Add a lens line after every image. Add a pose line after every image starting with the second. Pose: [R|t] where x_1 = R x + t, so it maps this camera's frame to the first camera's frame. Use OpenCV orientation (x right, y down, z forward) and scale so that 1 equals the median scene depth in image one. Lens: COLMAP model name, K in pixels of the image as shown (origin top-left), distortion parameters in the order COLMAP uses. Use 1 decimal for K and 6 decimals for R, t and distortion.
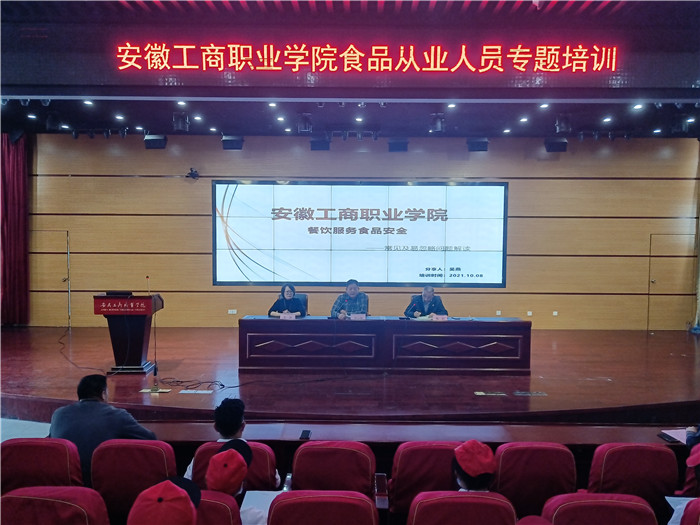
lens RADIAL K [[564.2, 0, 350.0], [0, 564.2, 262.5], [0, 0, 1]] dist [0.027301, -0.002894]
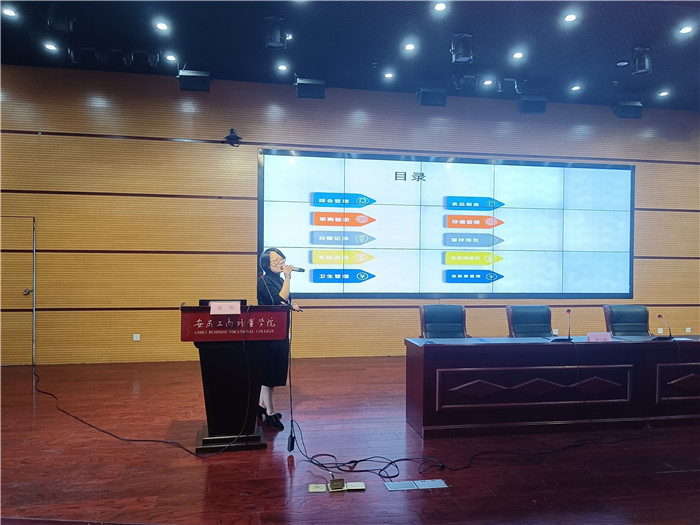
lens RADIAL K [[564.2, 0, 350.0], [0, 564.2, 262.5], [0, 0, 1]] dist [0.027301, -0.002894]
pose [[0.983455, 0.003128, 0.181124, -0.260663], [0.004885, 0.999029, -0.043775, 0.027489], [-0.181085, 0.043936, 0.982486, 0.296183]]
